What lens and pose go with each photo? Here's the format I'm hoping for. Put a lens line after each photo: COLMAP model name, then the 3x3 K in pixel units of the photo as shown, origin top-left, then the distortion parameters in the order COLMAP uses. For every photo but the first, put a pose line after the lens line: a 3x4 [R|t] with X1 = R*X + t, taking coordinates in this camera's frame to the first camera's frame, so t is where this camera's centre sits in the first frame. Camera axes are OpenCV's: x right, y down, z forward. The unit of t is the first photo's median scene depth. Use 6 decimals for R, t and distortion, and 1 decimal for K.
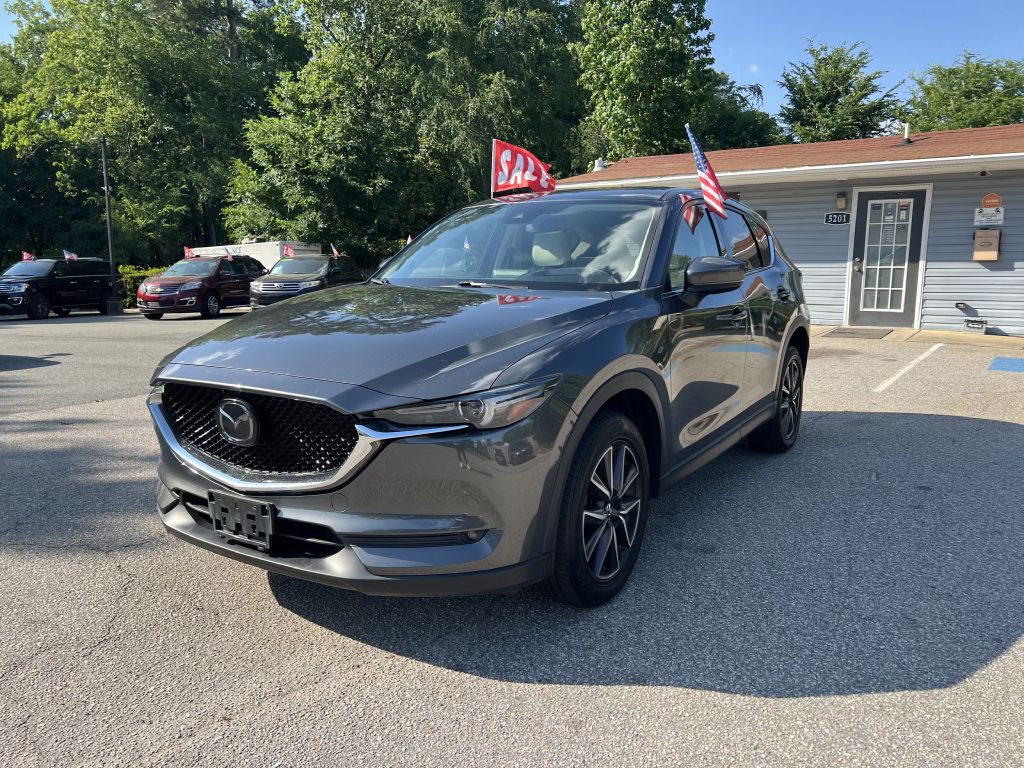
lens RADIAL K [[772.4, 0, 513.1], [0, 772.4, 388.4], [0, 0, 1]] dist [0.041735, -0.039299]
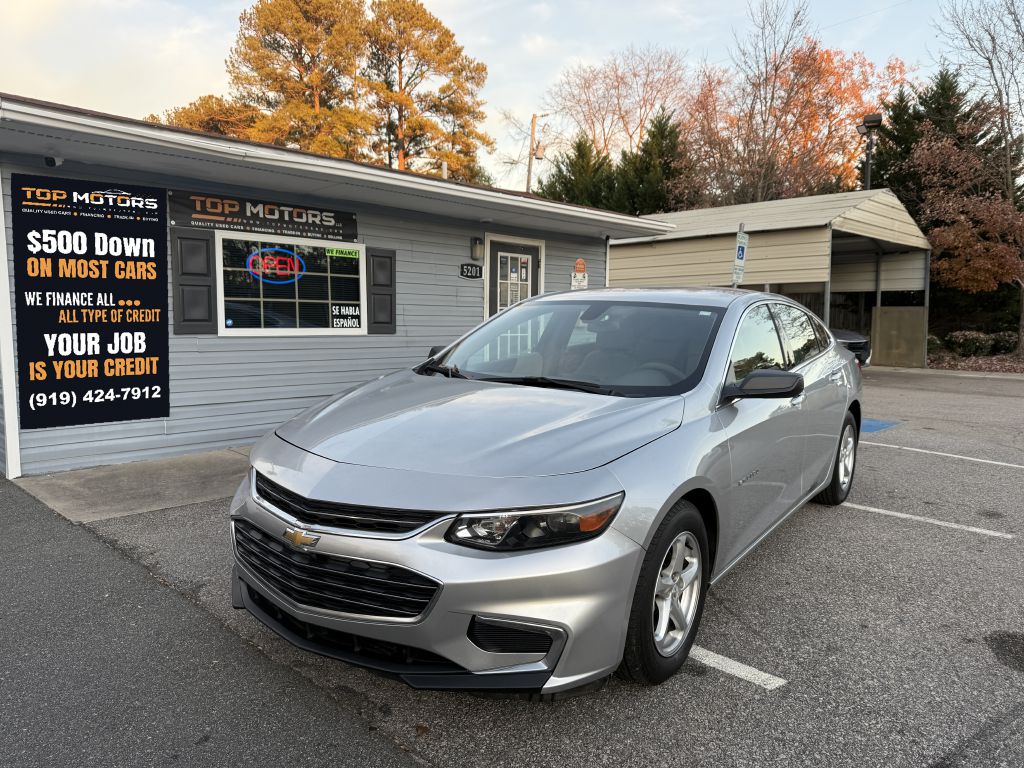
lens RADIAL K [[728.5, 0, 530.1], [0, 728.5, 395.1], [0, 0, 1]] dist [0.022831, -0.026084]
pose [[0.102652, -0.113320, 0.988241, -0.295565], [0.139337, 0.985333, 0.098513, -0.164765], [-0.984910, 0.127586, 0.116936, 0.894454]]
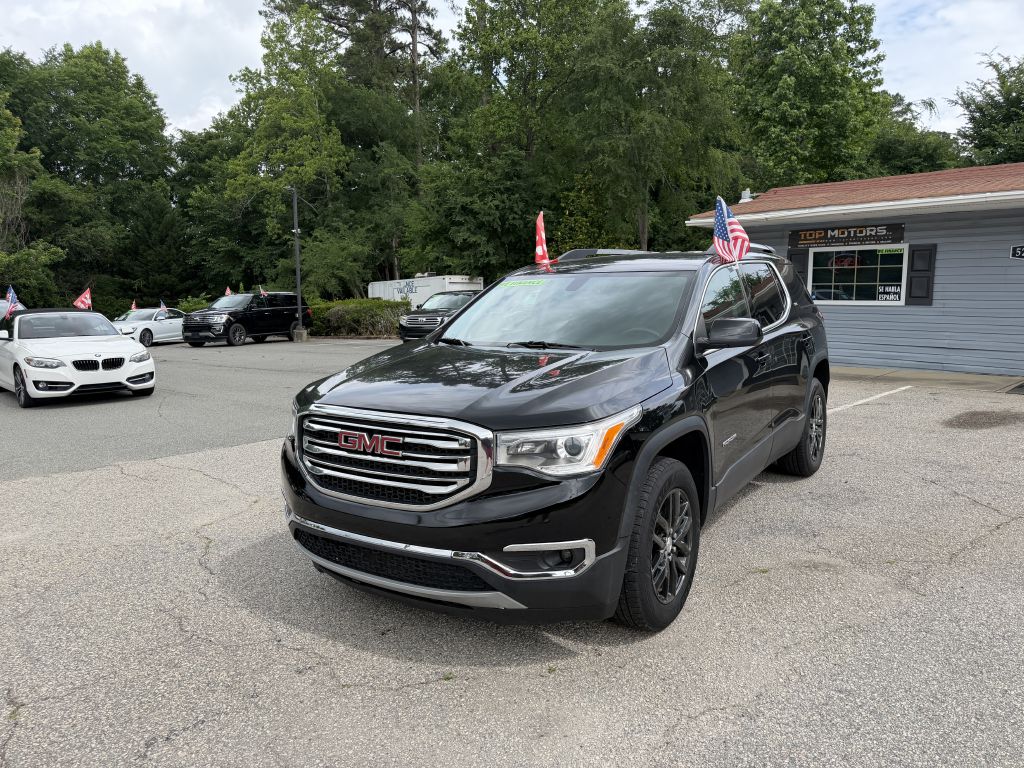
lens RADIAL K [[728.5, 0, 514.3], [0, 728.5, 385.9], [0, 0, 1]] dist [0.022831, -0.026084]
pose [[0.976354, 0.022686, -0.214986, 0.042811], [-0.028562, 0.999298, -0.024263, -0.036207], [0.214284, 0.029830, 0.976316, 0.098991]]
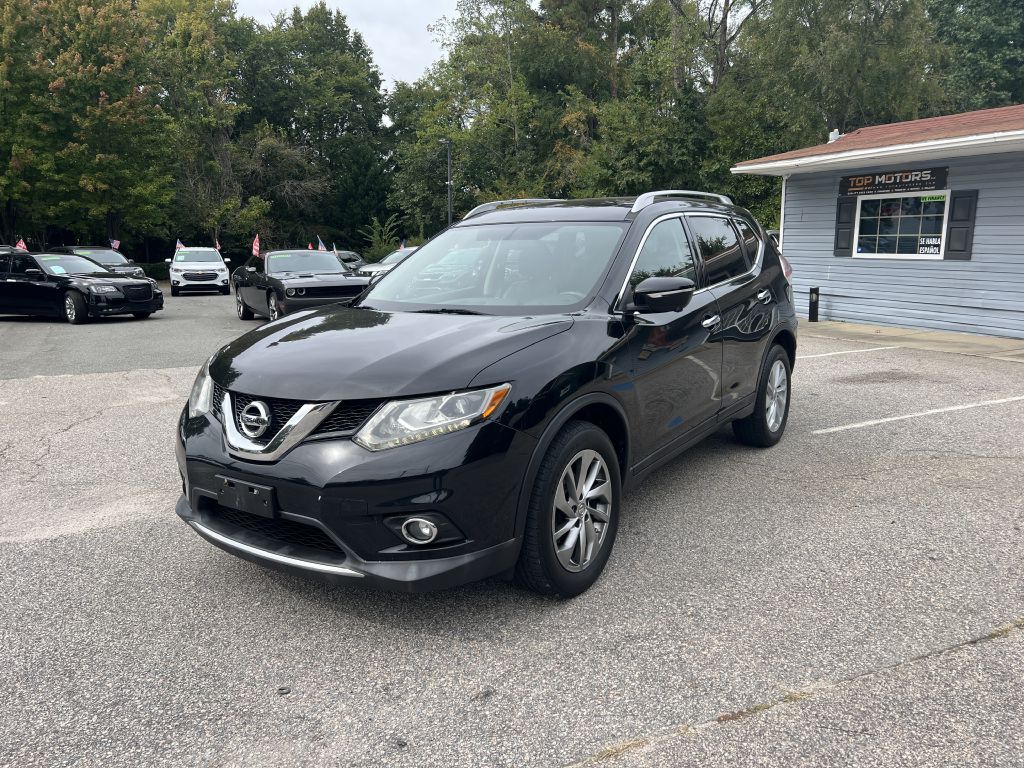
lens RADIAL K [[772.4, 0, 505.2], [0, 772.4, 384.1], [0, 0, 1]] dist [0.041735, -0.039299]
pose [[0.860053, 0.091234, -0.501981, 0.352182], [-0.079371, 0.995829, 0.045001, -0.034001], [0.503993, 0.001140, 0.863707, 0.090123]]
